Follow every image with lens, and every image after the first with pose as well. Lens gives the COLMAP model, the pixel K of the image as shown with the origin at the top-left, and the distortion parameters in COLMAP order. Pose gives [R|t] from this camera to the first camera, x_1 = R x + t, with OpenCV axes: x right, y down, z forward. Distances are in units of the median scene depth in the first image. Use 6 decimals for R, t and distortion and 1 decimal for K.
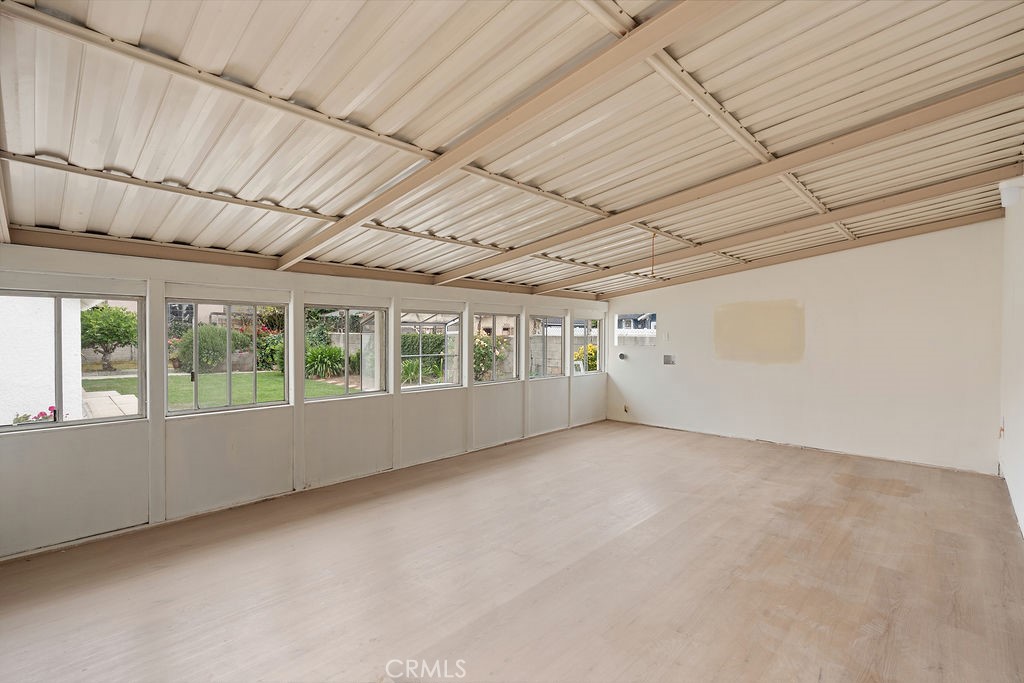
lens RADIAL K [[456.5, 0, 514.1], [0, 456.5, 341.3], [0, 0, 1]] dist [0.000074, -0.000091]
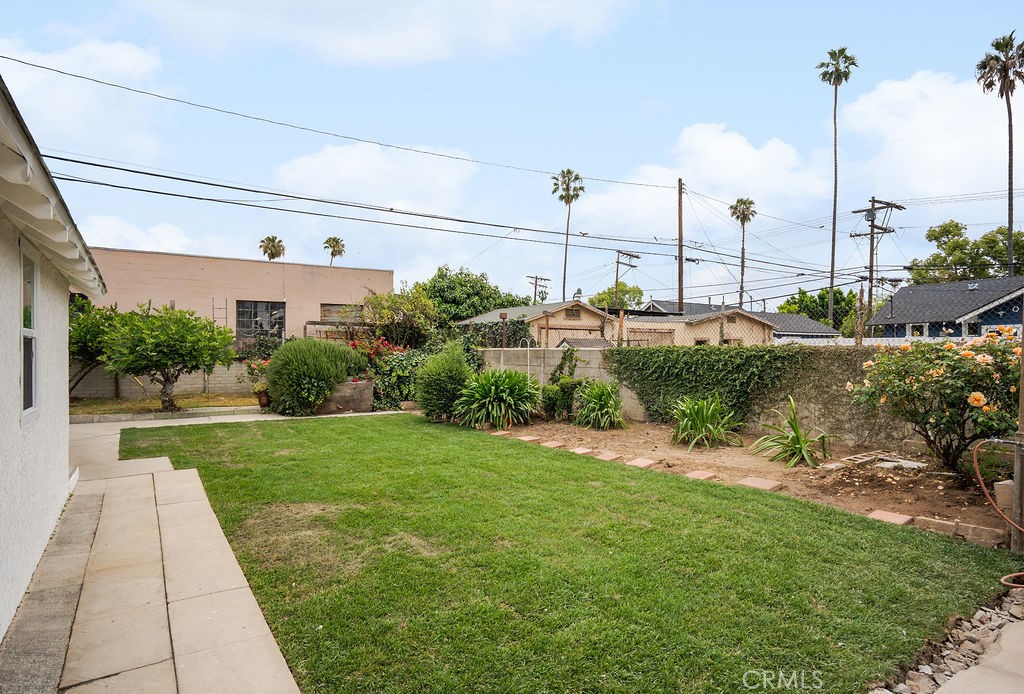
lens RADIAL K [[548.6, 0, 510.9], [0, 548.6, 350.0], [0, 0, 1]] dist [-0.001100, 0.000120]
pose [[0.980275, -0.012396, -0.197247, -0.263947], [0.007801, 0.999680, -0.024056, 0.001625], [0.197482, 0.022043, 0.980059, 0.334928]]
